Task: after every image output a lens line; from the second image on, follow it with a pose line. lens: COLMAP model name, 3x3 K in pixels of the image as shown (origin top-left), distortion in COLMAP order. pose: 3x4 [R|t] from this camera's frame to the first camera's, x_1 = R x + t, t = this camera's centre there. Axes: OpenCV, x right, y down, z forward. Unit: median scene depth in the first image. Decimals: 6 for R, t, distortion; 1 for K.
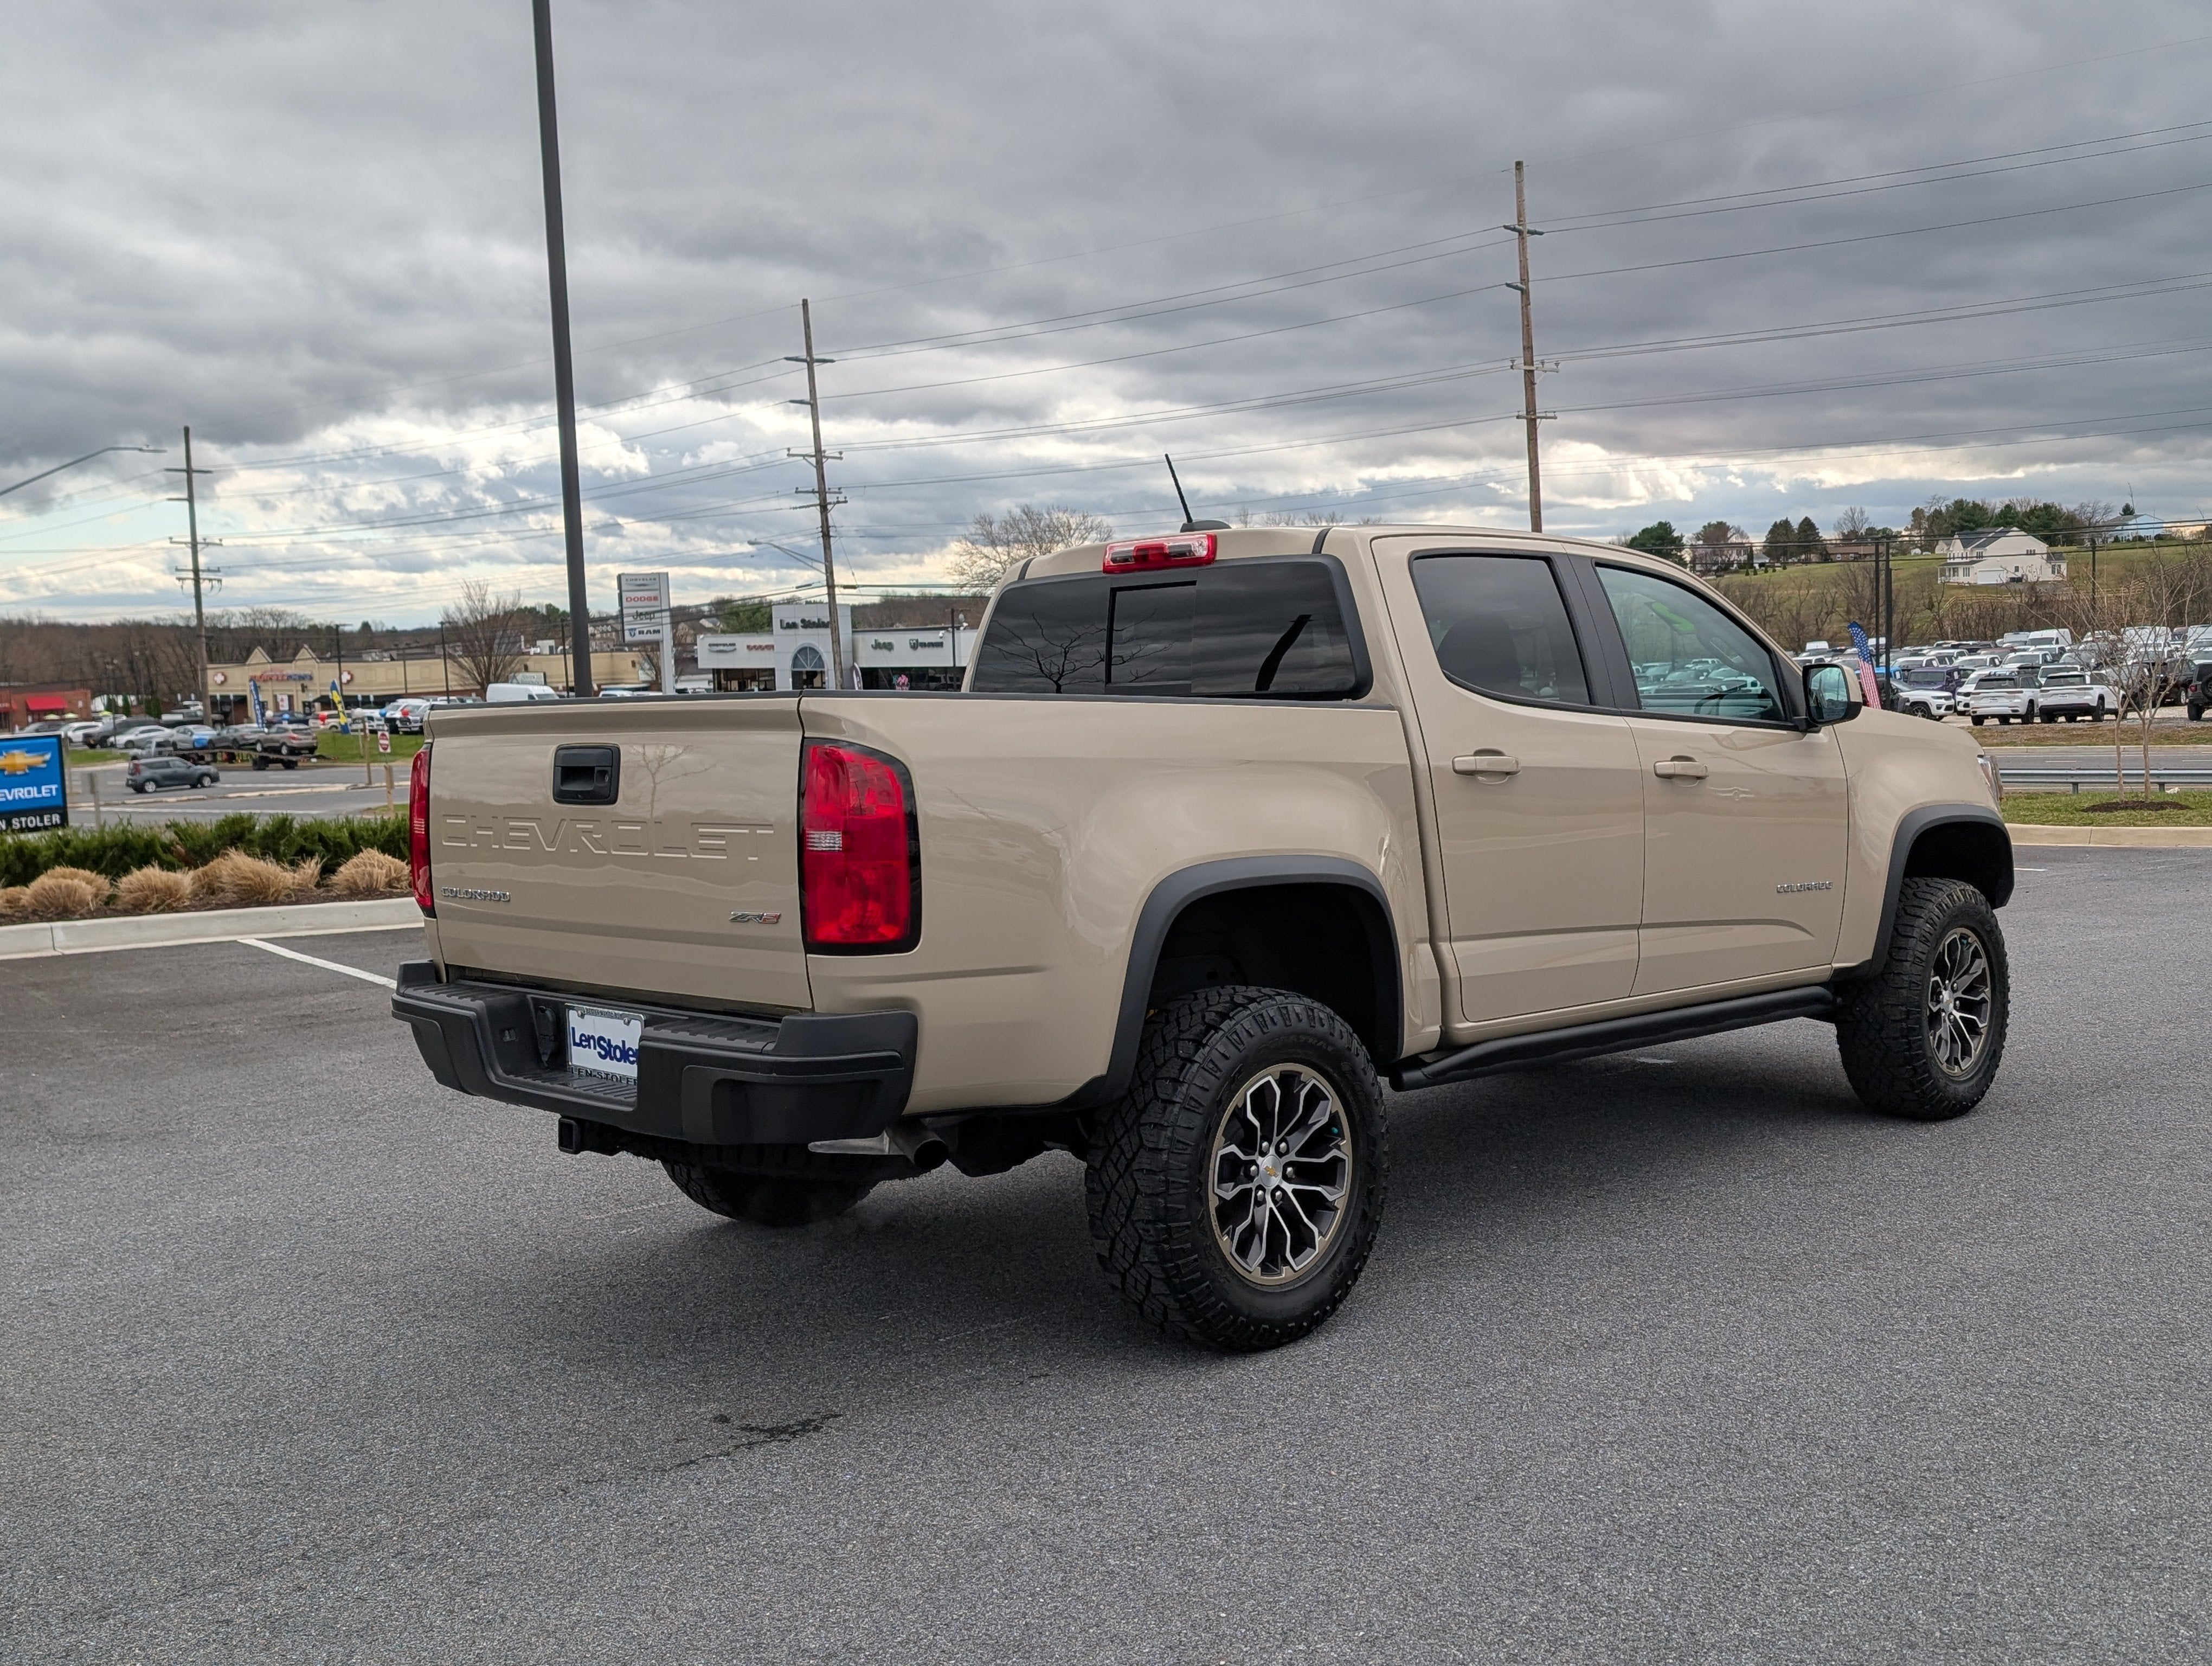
lens RADIAL K [[2506.5, 0, 1106.0], [0, 2506.5, 833.0], [0, 0, 1]] dist [0.021726, -0.005777]
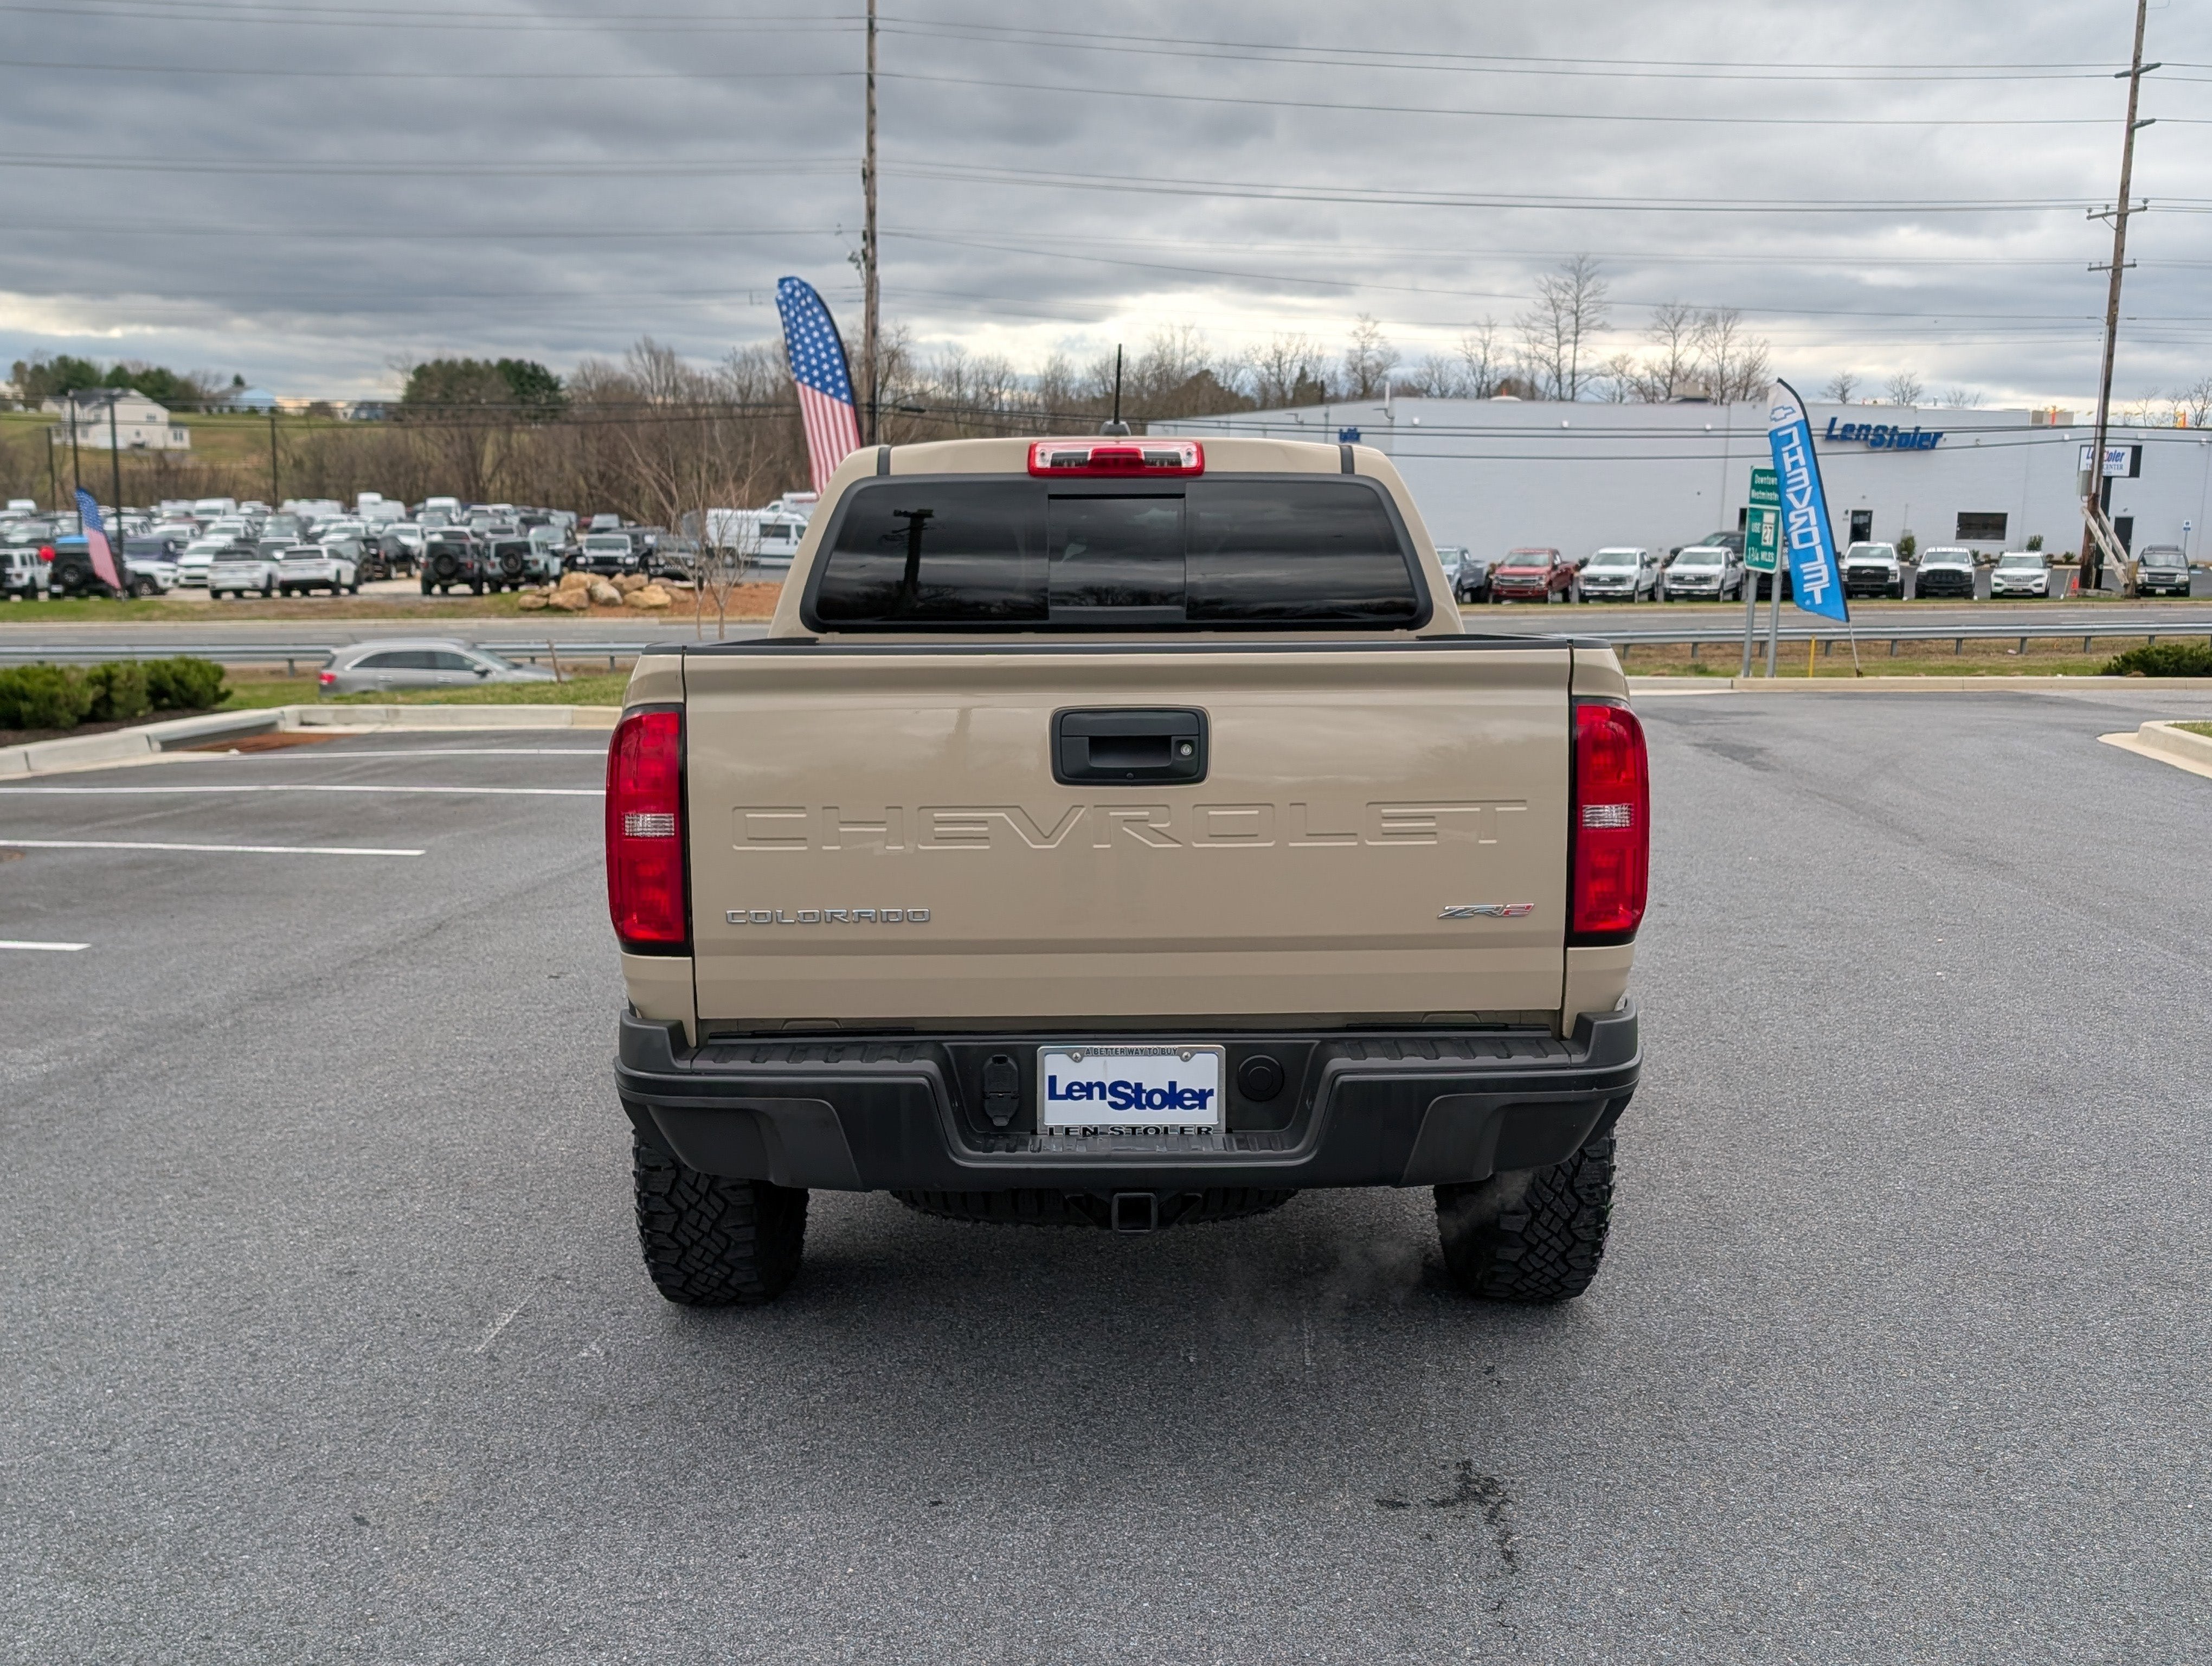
lens RADIAL K [[2430.1, 0, 1150.7], [0, 2430.1, 928.0], [0, 0, 1]] dist [0.012757, 0.016869]
pose [[0.647105, -0.099200, 0.755920, -0.133758], [0.025334, 0.993749, 0.108724, -0.008374], [-0.761980, -0.051205, 0.645573, 0.090059]]
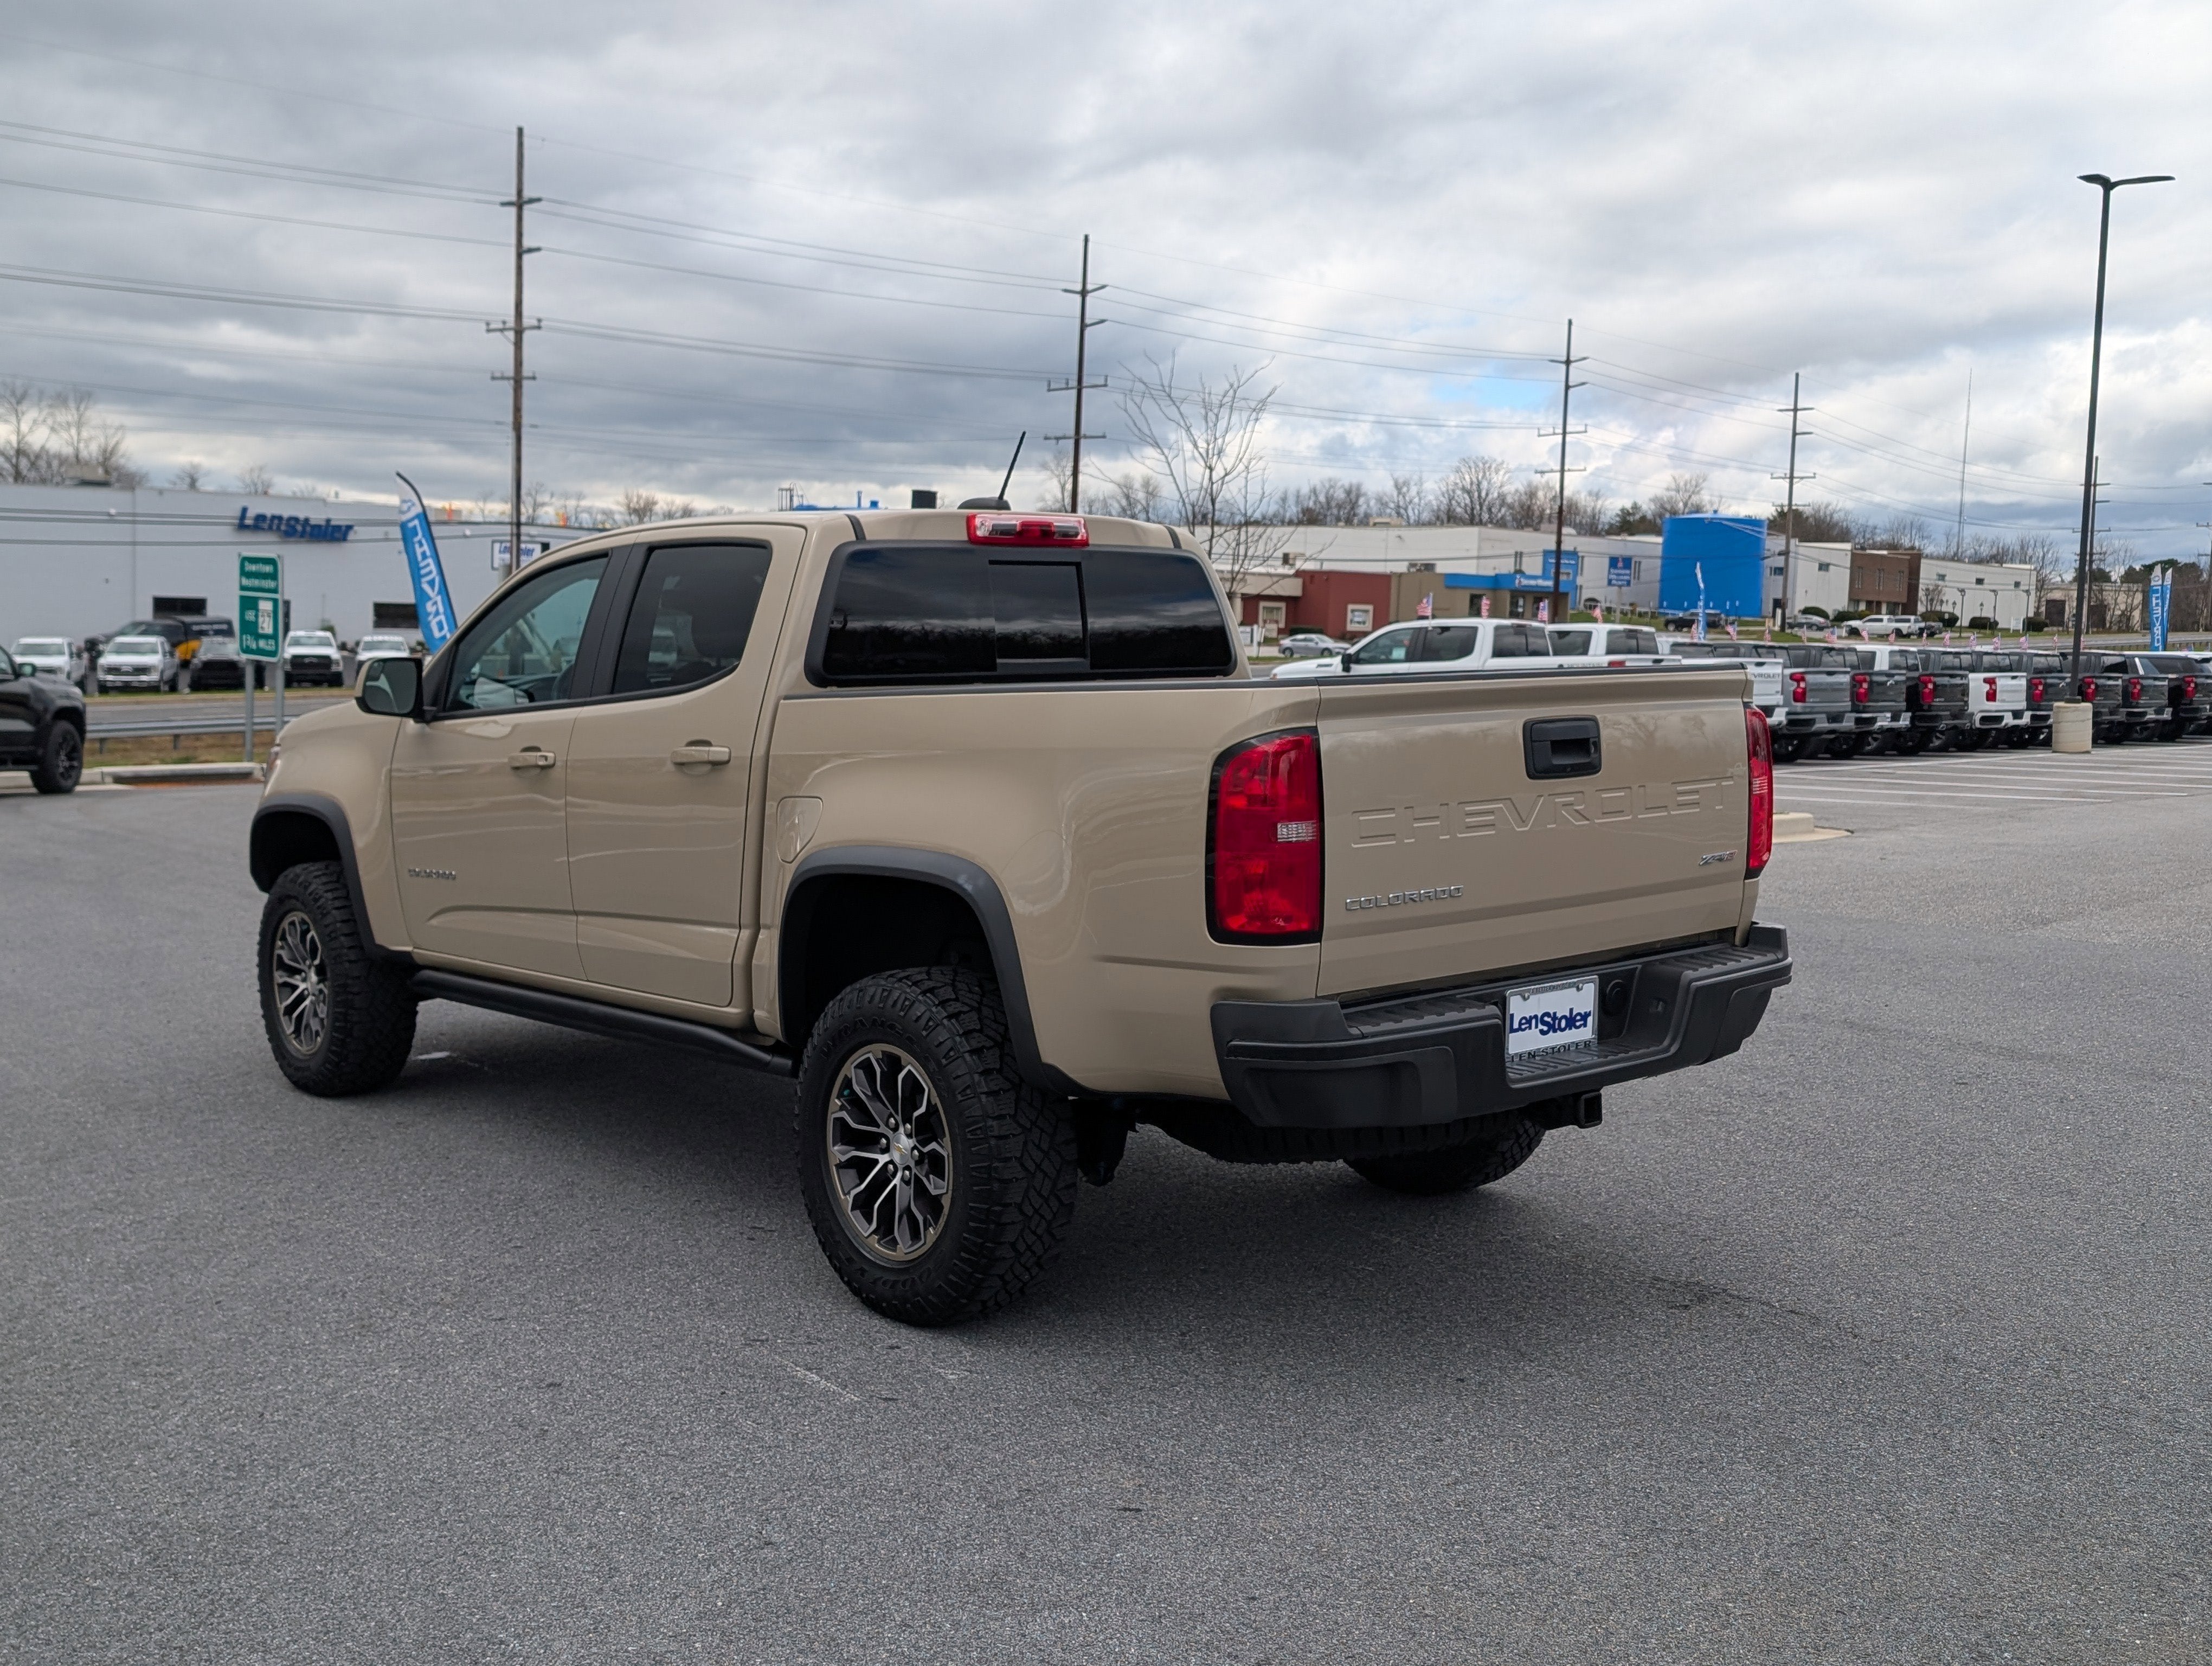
lens RADIAL K [[2506.5, 0, 1106.0], [0, 2506.5, 833.0], [0, 0, 1]] dist [0.021726, -0.005777]
pose [[-0.032342, -0.058125, 0.997785, -0.207838], [0.056001, 0.996634, 0.059873, -0.010278], [-0.997907, 0.057813, -0.028978, 0.211333]]
